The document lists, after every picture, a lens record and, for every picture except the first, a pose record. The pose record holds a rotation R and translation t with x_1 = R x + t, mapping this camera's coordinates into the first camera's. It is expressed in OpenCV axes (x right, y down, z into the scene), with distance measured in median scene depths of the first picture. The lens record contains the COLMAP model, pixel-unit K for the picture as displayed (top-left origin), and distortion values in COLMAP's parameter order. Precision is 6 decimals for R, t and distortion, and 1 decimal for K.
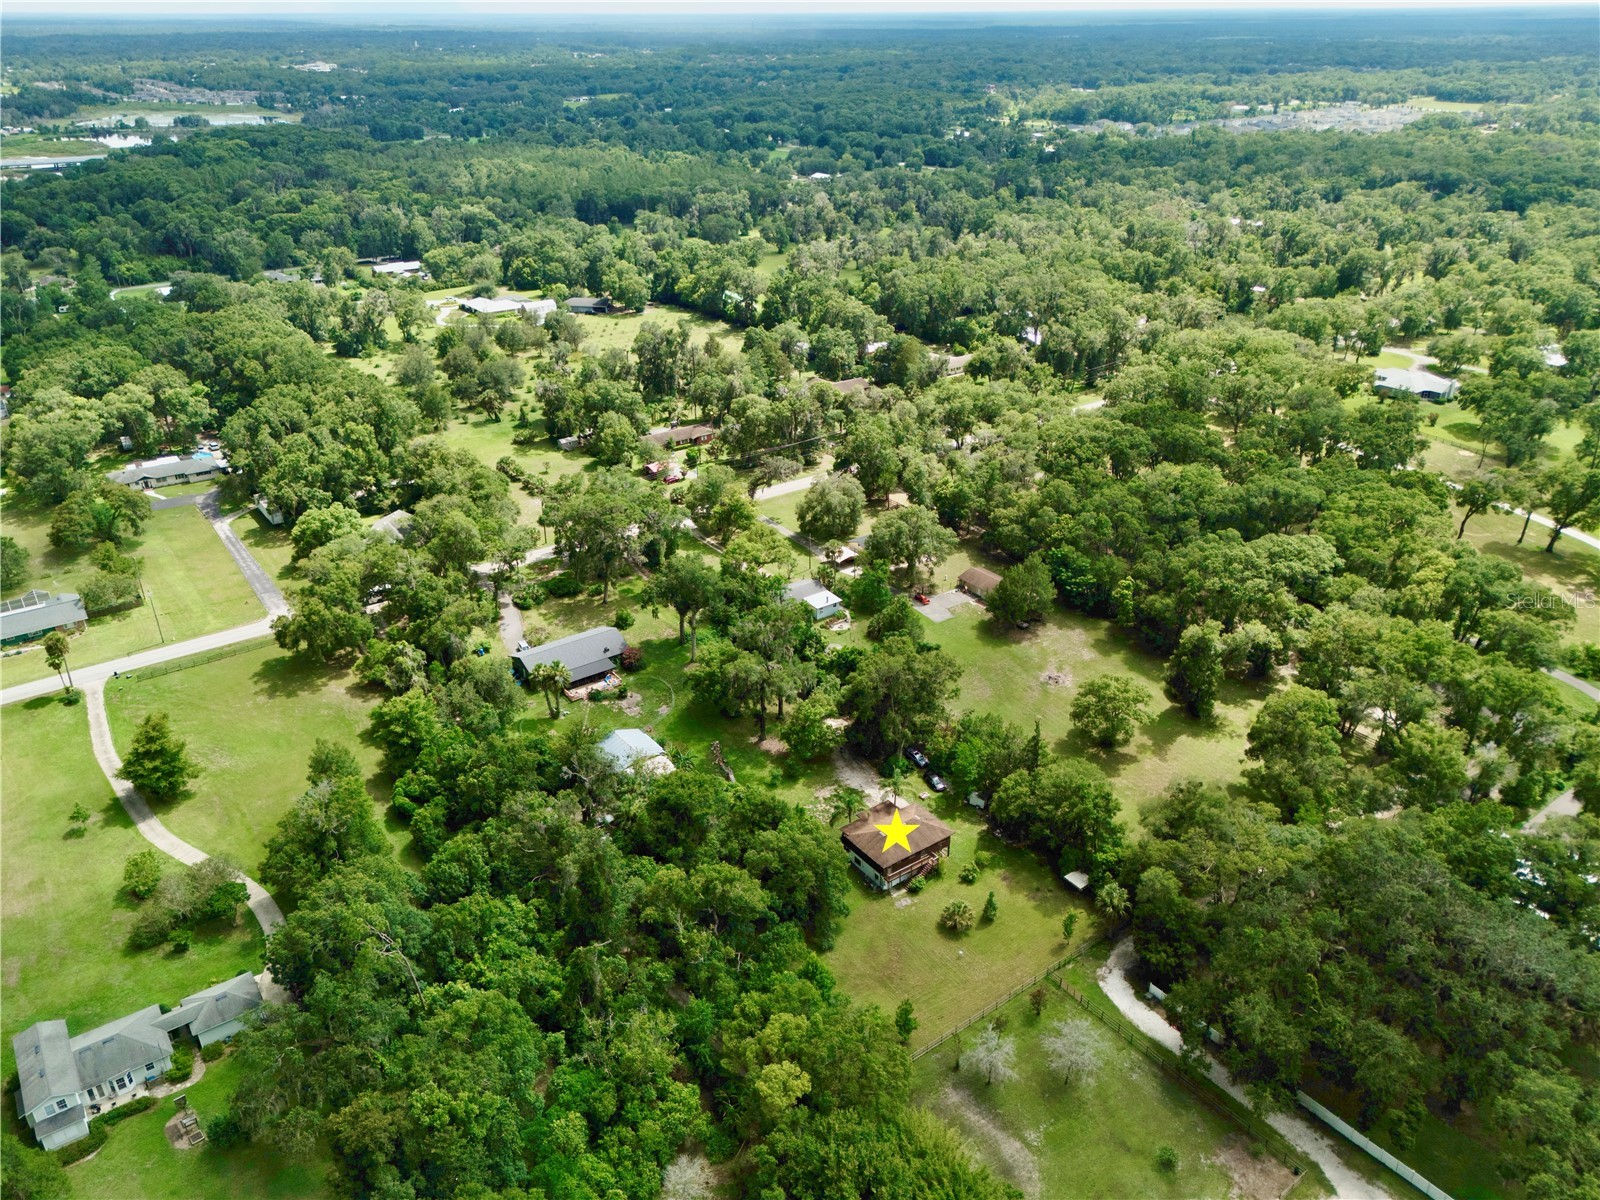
lens RADIAL K [[1180.7, 0, 804.1], [0, 1180.7, 600.9], [0, 0, 1]] dist [0.070887, -0.071207]
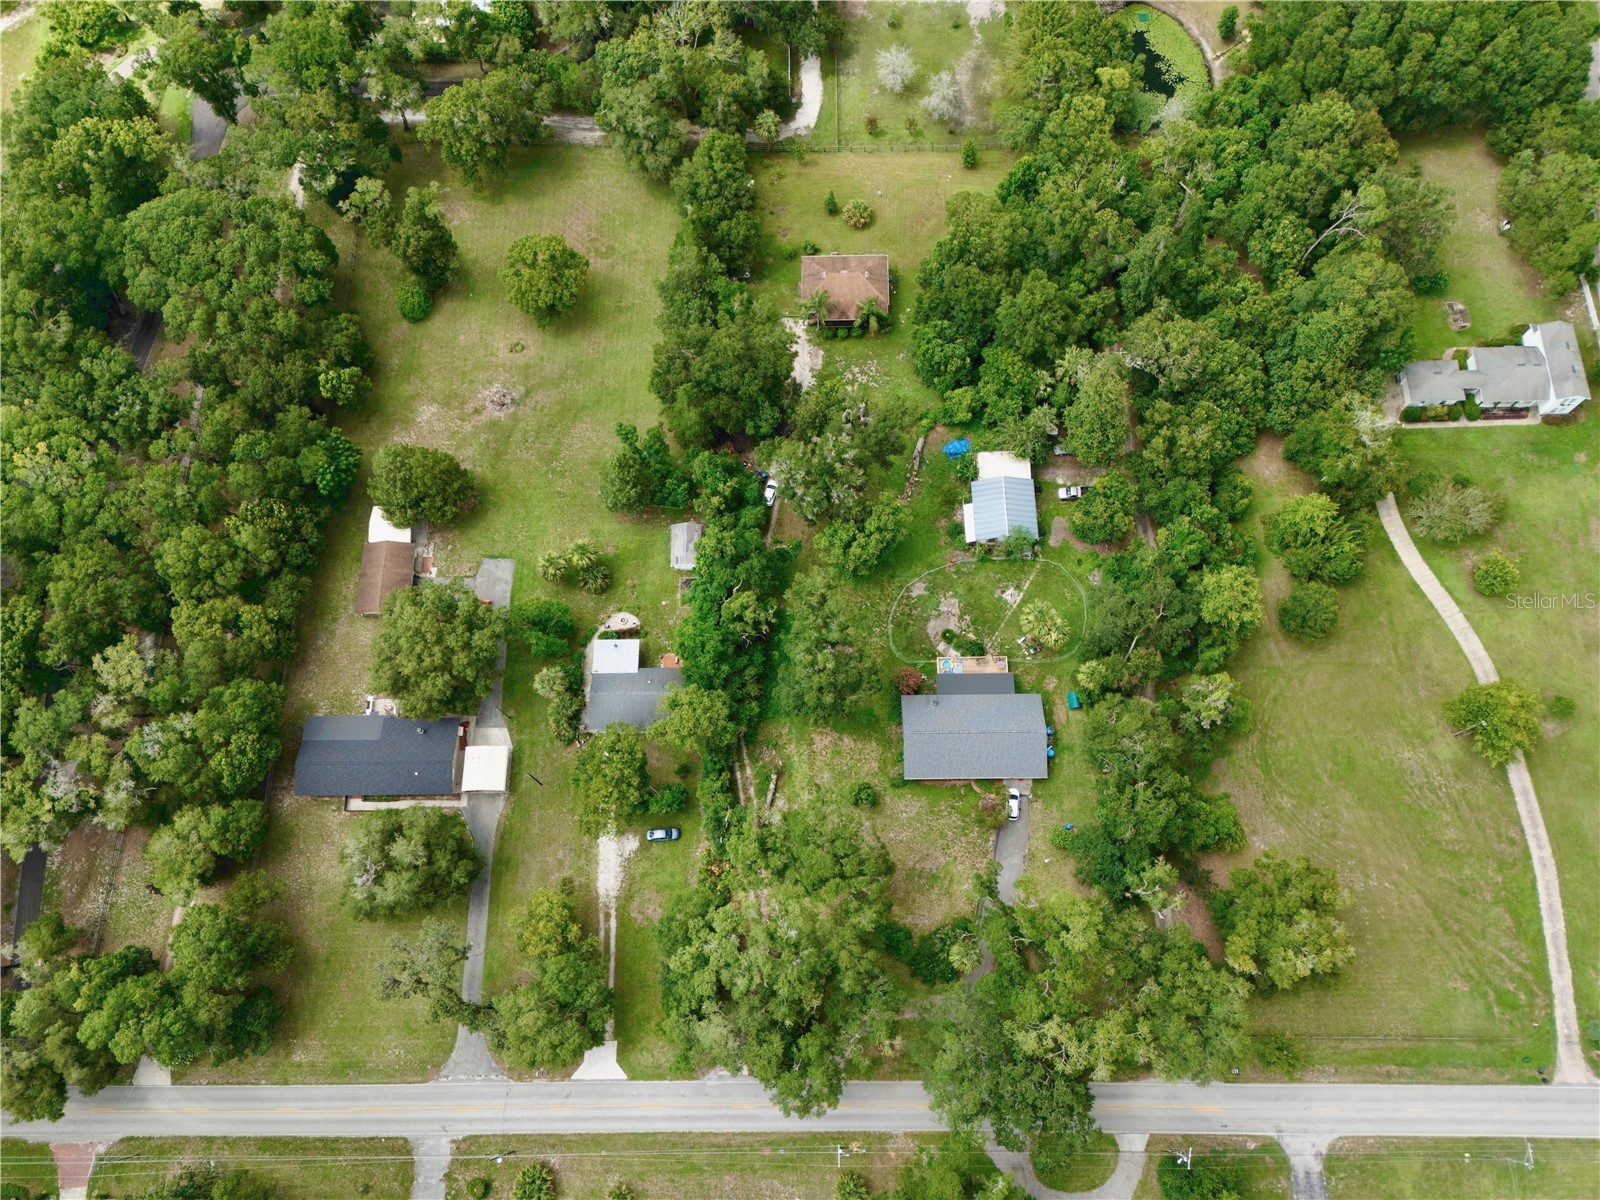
lens RADIAL K [[1180.7, 0, 804.1], [0, 1180.7, 600.9], [0, 0, 1]] dist [0.070887, -0.071207]
pose [[-0.808827, -0.550220, 0.207500, -0.178025], [0.278402, -0.047484, 0.959290, -0.561565], [-0.517968, 0.833669, 0.191589, 0.681523]]
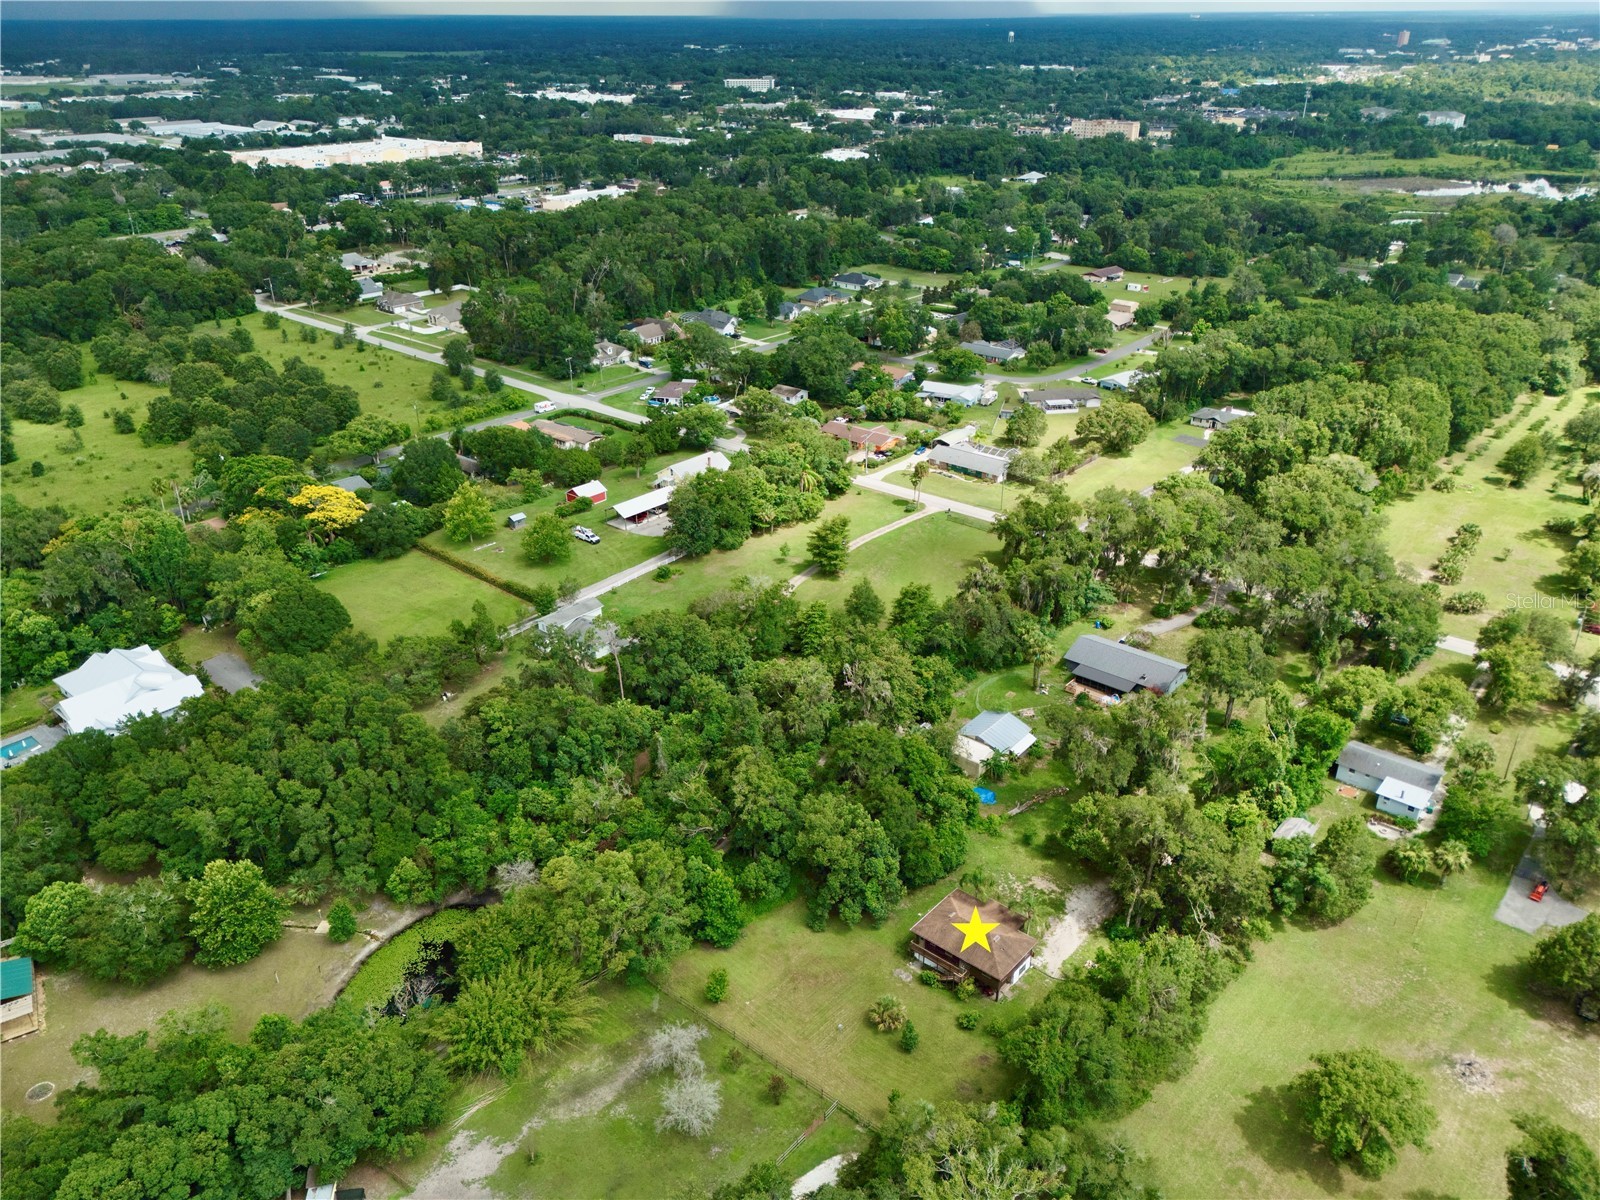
lens RADIAL K [[1180.7, 0, 804.1], [0, 1180.7, 600.9], [0, 0, 1]] dist [0.070887, -0.071207]
pose [[0.229661, 0.432595, -0.871847, 0.463278], [-0.428620, 0.849201, 0.308452, -0.151437], [0.873808, 0.302852, 0.380447, 0.307931]]
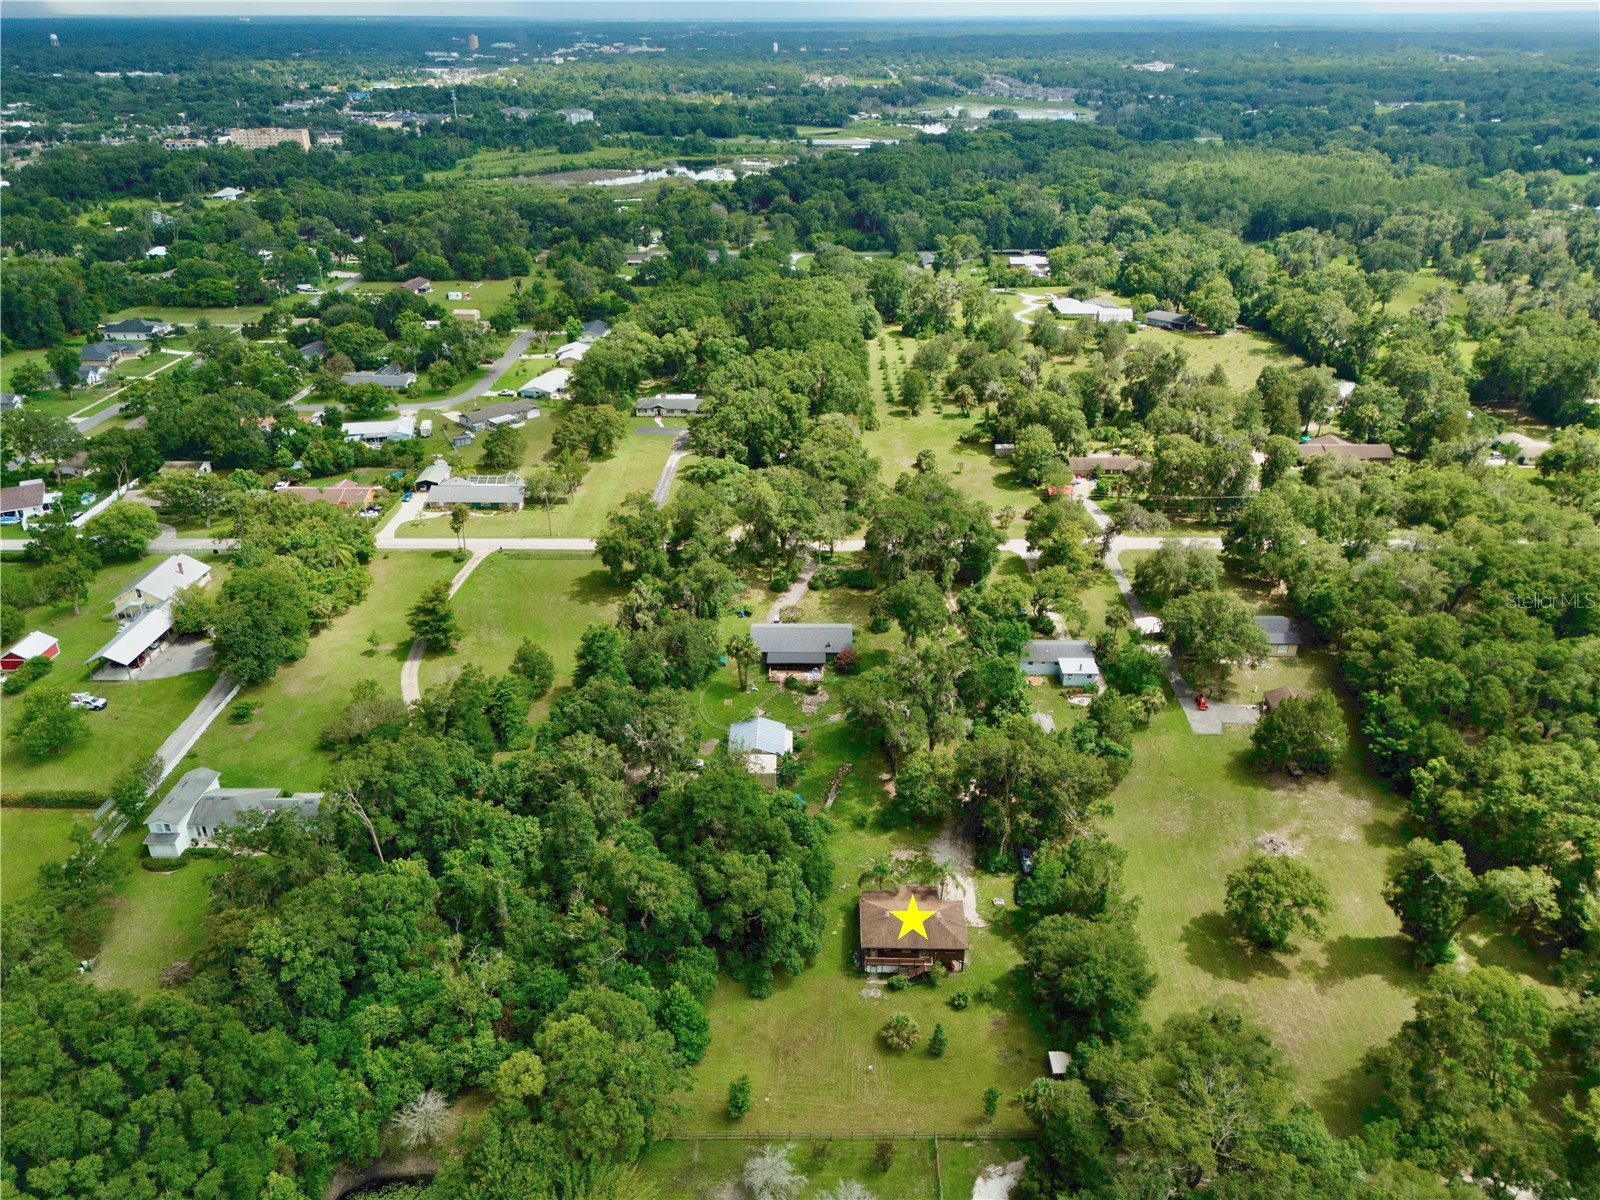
lens RADIAL K [[1180.7, 0, 804.1], [0, 1180.7, 600.9], [0, 0, 1]] dist [0.070887, -0.071207]
pose [[0.795850, 0.269601, -0.542161, 0.282432], [-0.269844, 0.959490, 0.081018, -0.056968], [0.542041, 0.081820, 0.836360, 0.118103]]
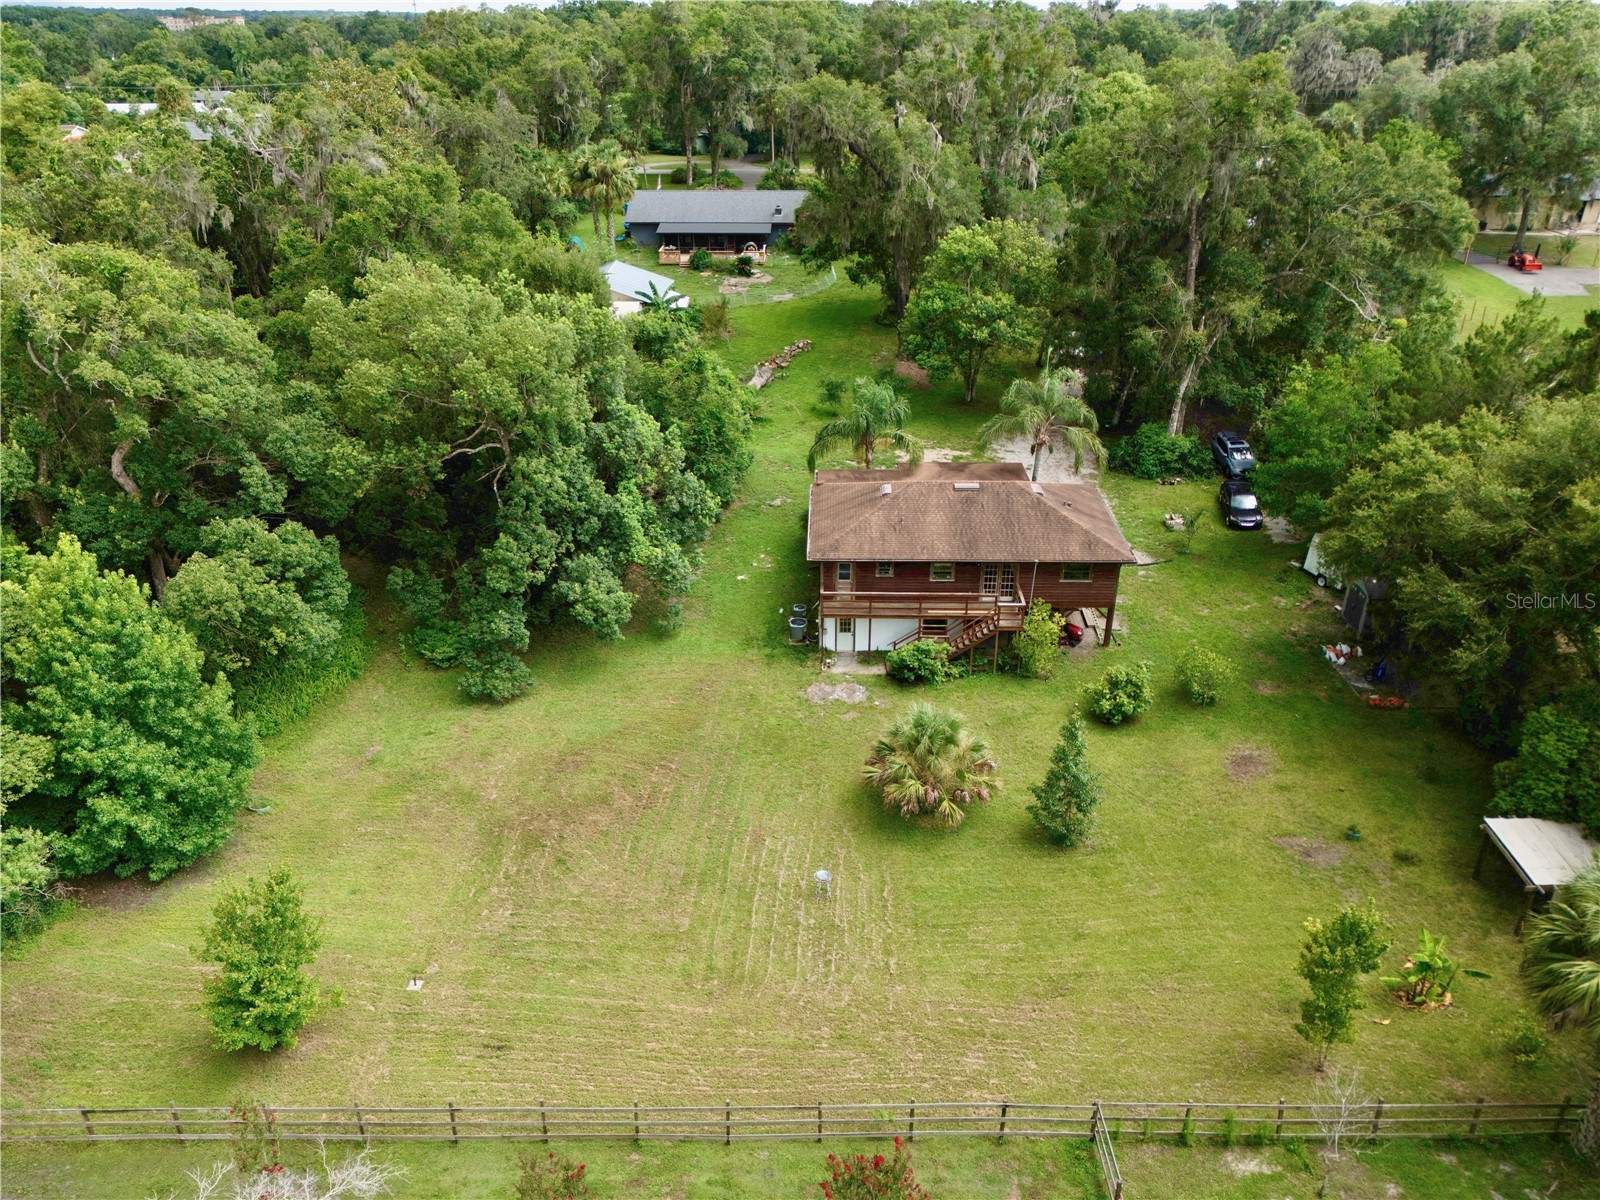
lens RADIAL K [[1180.7, 0, 804.1], [0, 1180.7, 600.9], [0, 0, 1]] dist [0.070887, -0.071207]
pose [[0.794498, 0.265159, -0.546319, 0.144085], [-0.267181, 0.960514, 0.077637, 0.131903], [0.545333, 0.084284, 0.833972, 0.466129]]
